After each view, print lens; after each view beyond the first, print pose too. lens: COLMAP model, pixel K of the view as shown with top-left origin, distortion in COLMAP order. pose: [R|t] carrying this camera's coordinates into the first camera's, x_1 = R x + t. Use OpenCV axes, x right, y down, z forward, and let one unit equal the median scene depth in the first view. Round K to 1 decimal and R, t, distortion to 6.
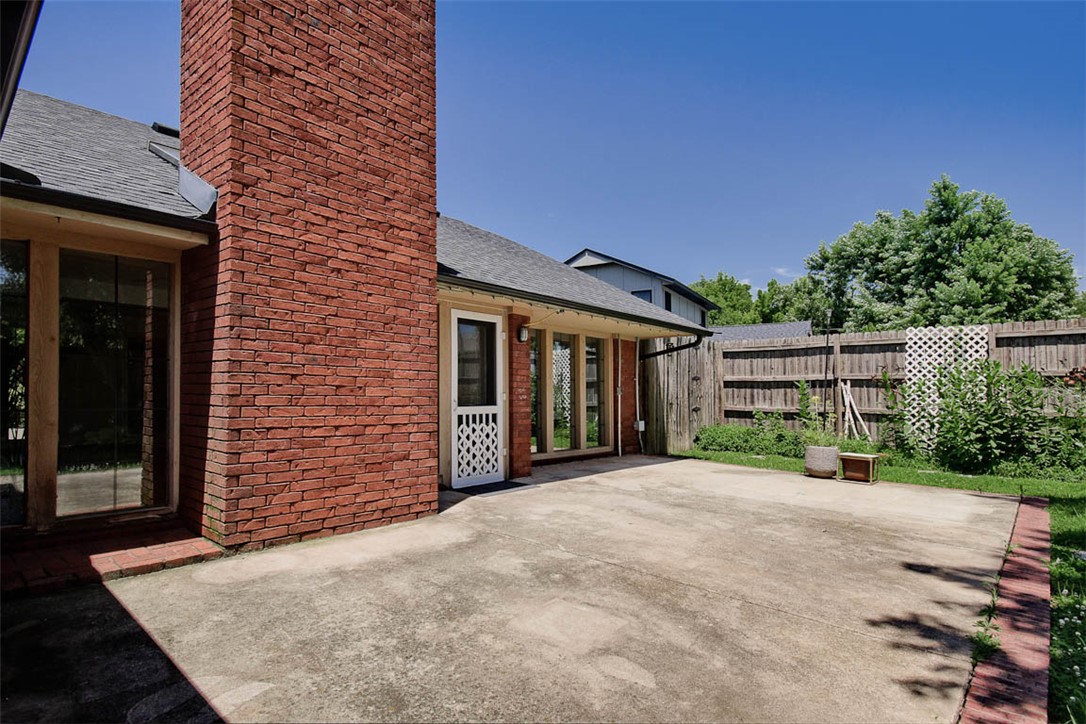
lens RADIAL K [[553.5, 0, 543.0], [0, 553.5, 364.1], [0, 0, 1]] dist [-0.011582, -0.002161]
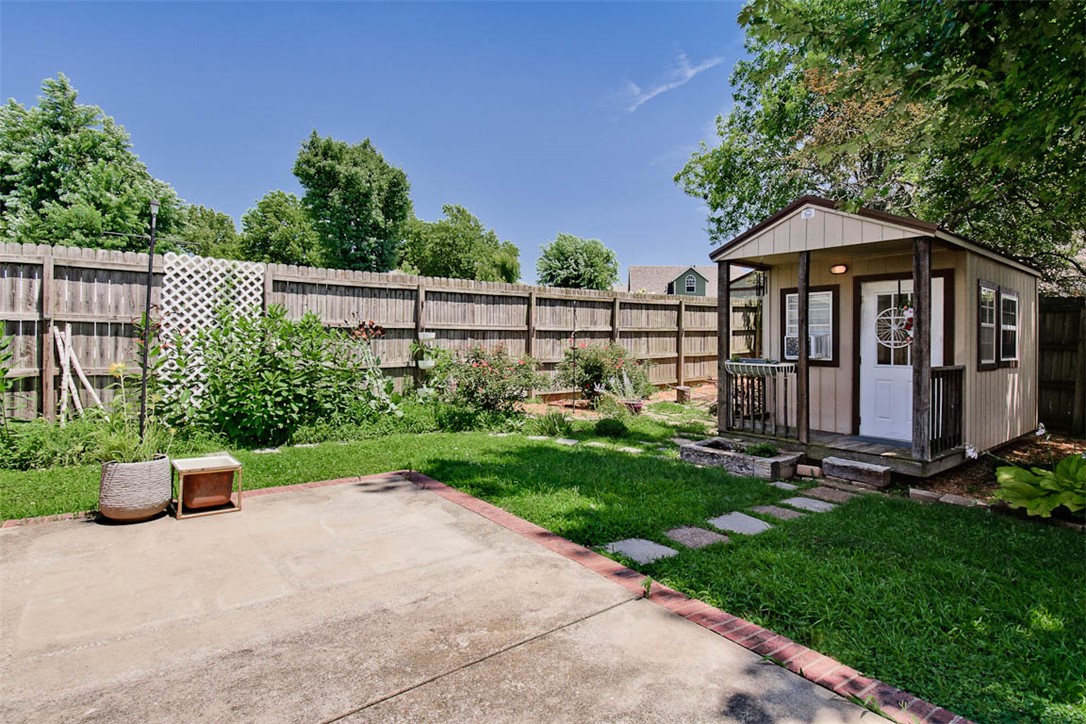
lens RADIAL K [[553.5, 0, 545.7], [0, 553.5, 340.1], [0, 0, 1]] dist [-0.011582, -0.002161]
pose [[0.156704, -0.005837, 0.987628, 0.042057], [-0.068676, 0.997498, 0.016792, 0.001385], [-0.985255, -0.070457, 0.155911, 0.428112]]
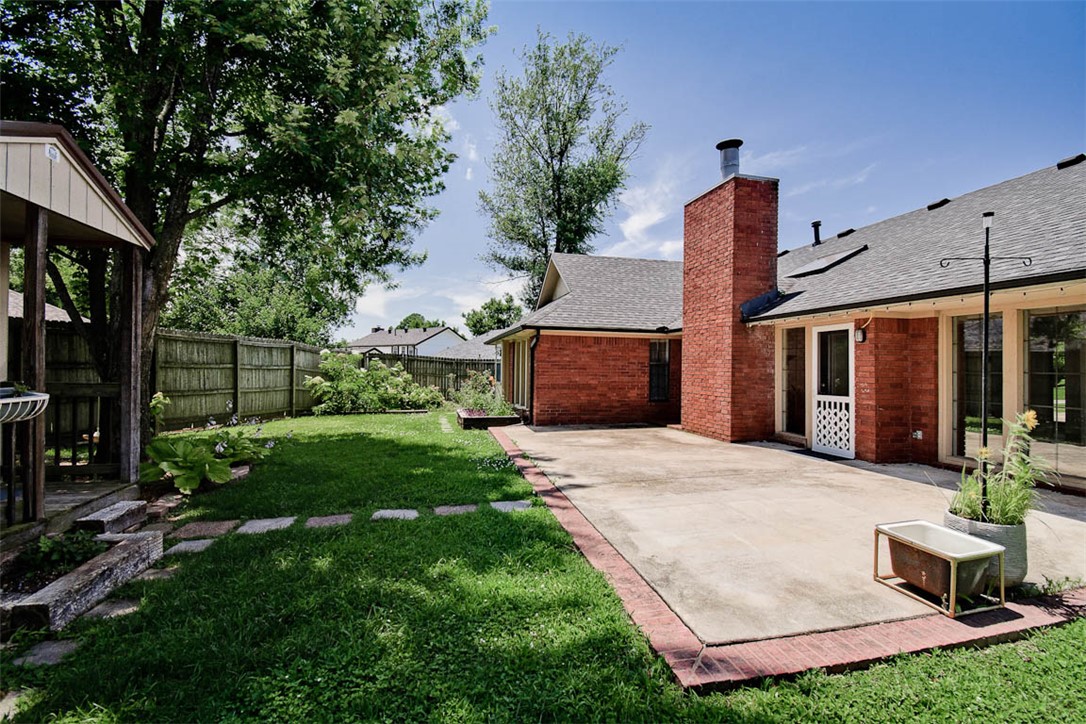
lens RADIAL K [[468.3, 0, 542.7], [0, 468.3, 362.9], [0, 0, 1]] dist [0.000104, 0.000000]
pose [[-0.580249, -0.025144, -0.814051, 0.798016], [0.024730, 0.998518, -0.048469, 0.023032], [0.814063, -0.048256, -0.578768, 0.722097]]
